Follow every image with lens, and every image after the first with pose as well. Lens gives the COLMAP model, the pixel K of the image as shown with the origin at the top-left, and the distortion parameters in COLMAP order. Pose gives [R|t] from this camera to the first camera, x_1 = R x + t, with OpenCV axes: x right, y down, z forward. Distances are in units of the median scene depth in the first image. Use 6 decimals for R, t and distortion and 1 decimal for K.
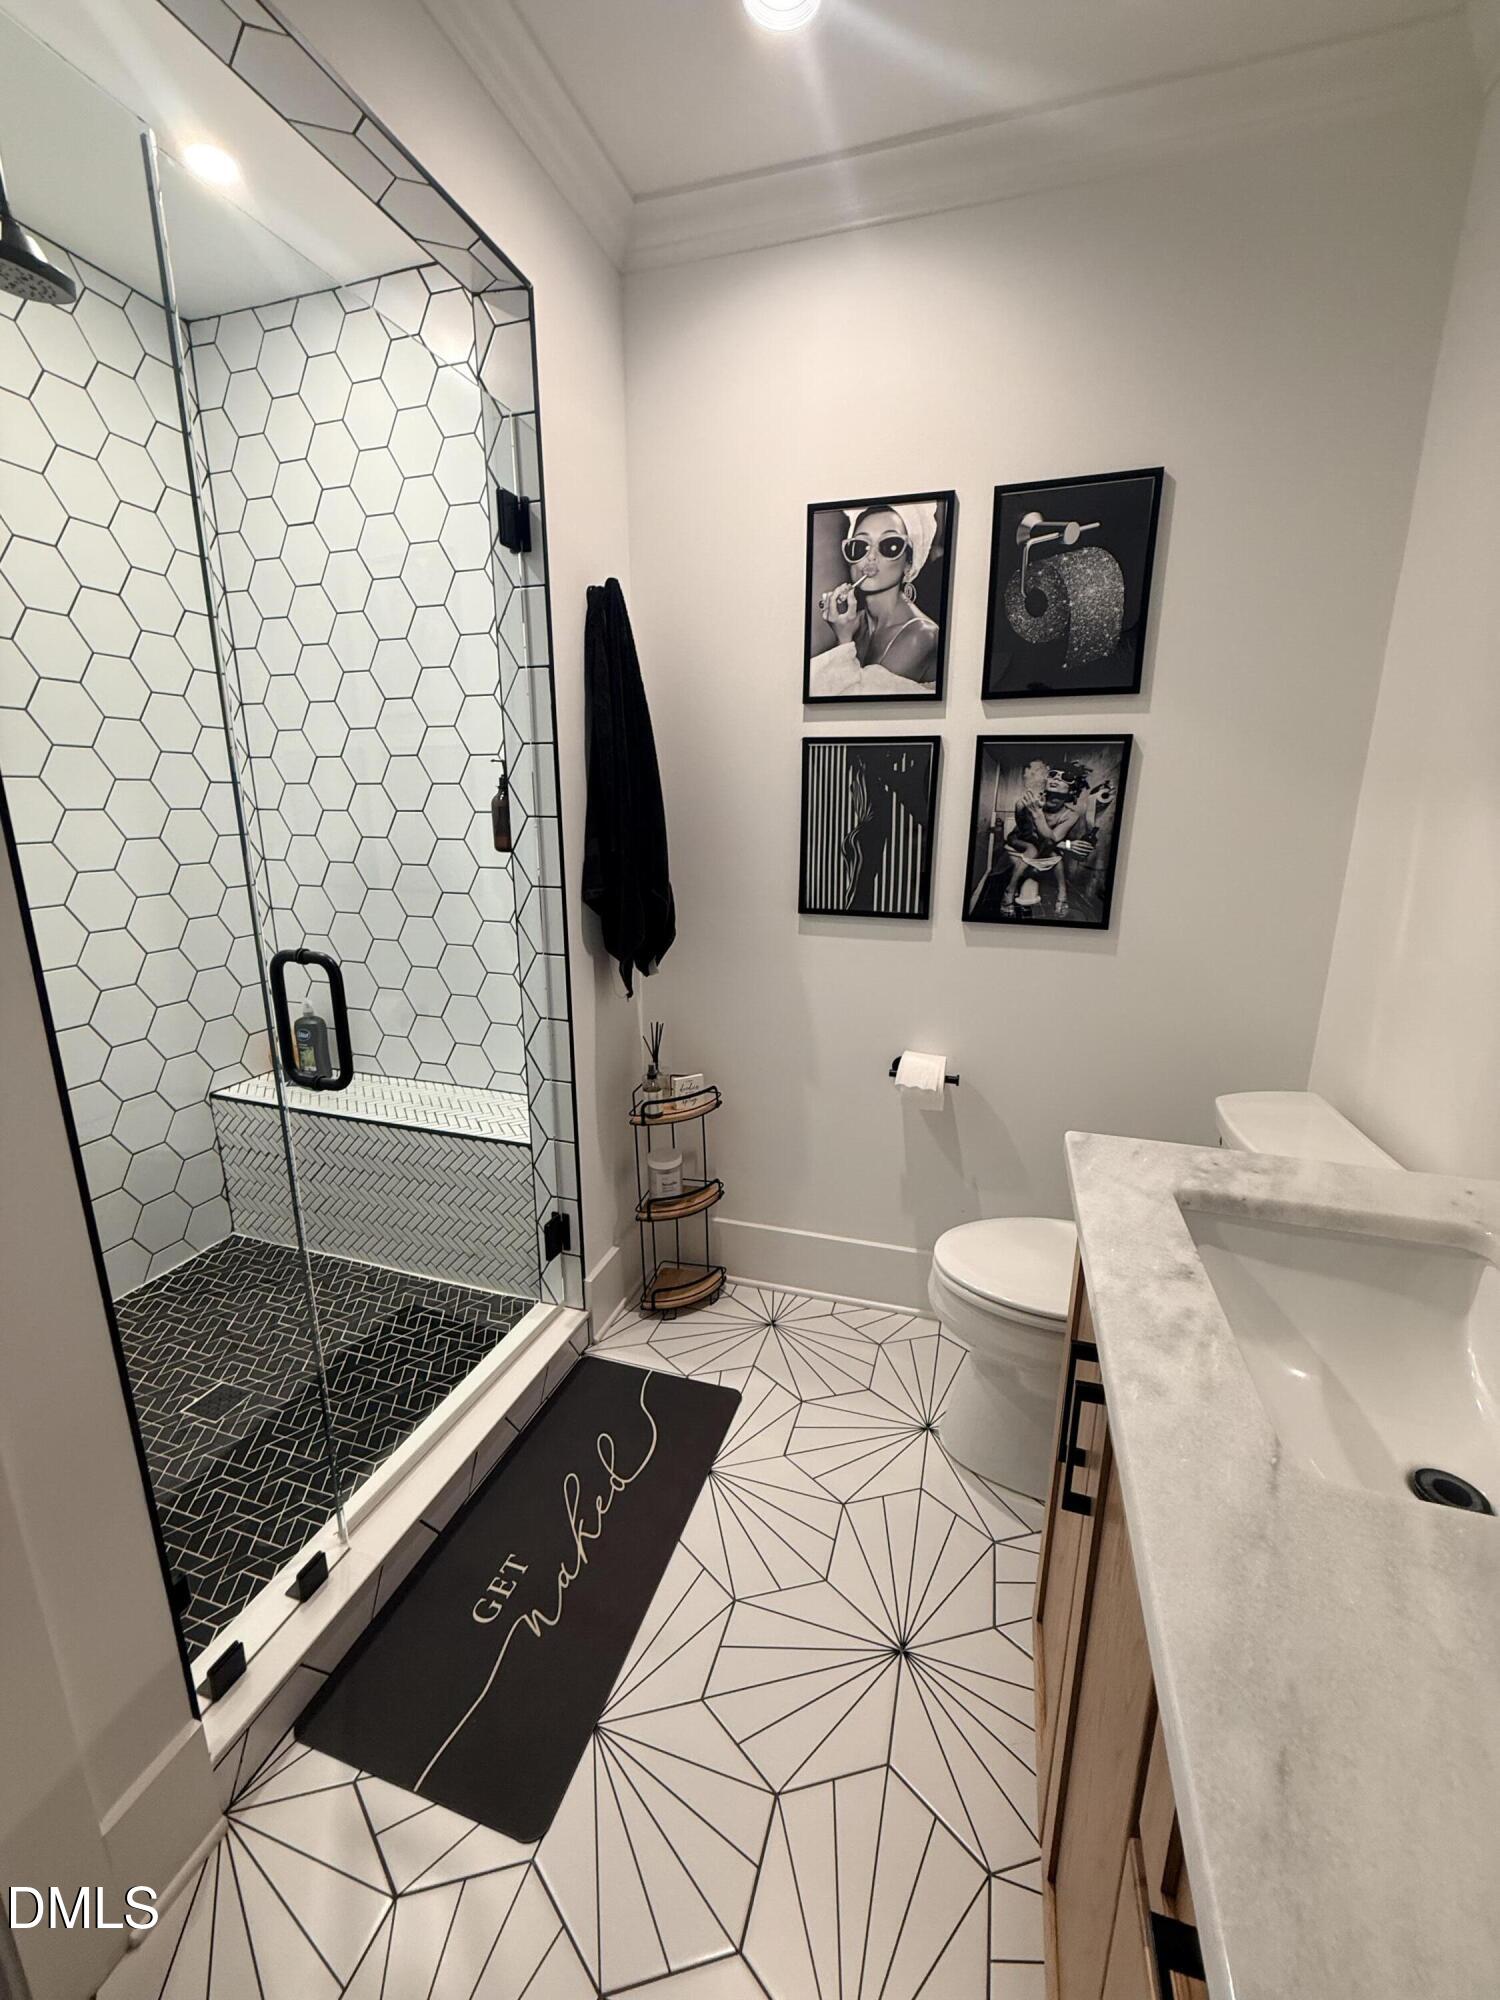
lens RADIAL K [[794.0, 0, 753.9], [0, 794.0, 998.8], [0, 0, 1]] dist [0.001439, 0.000006]
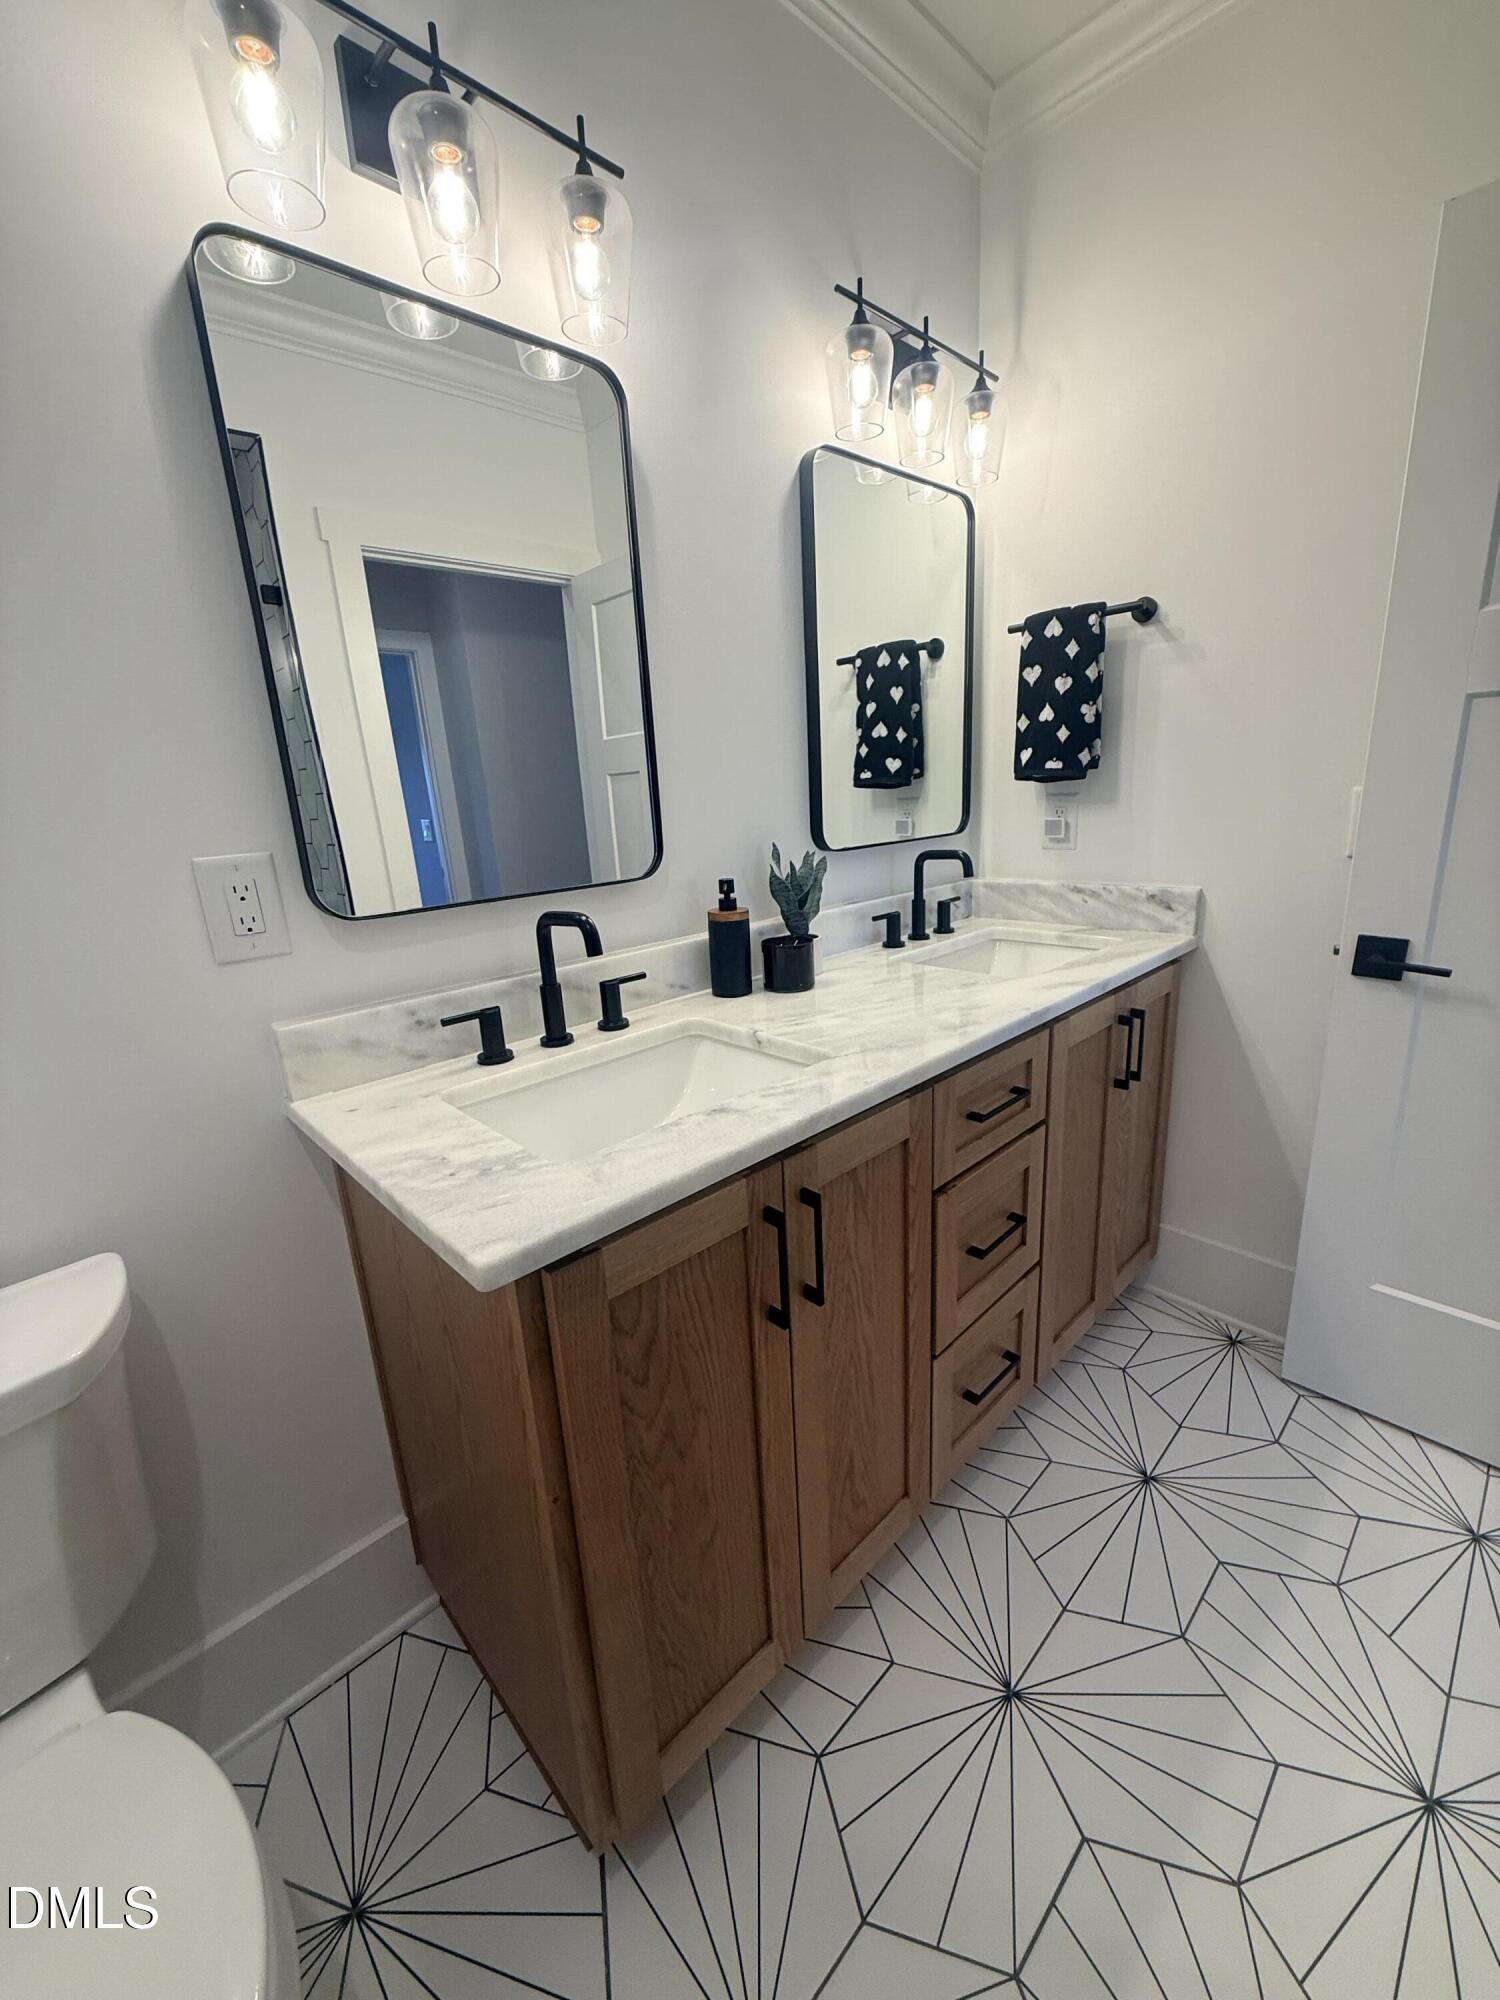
lens RADIAL K [[794.0, 0, 758.4], [0, 794.0, 999.9], [0, 0, 1]] dist [0.001439, 0.000006]
pose [[-0.879019, -0.087453, 0.468698, -0.034991], [0.158733, 0.873279, 0.460638, -0.262317], [-0.449588, 0.479307, -0.753747, 1.419253]]
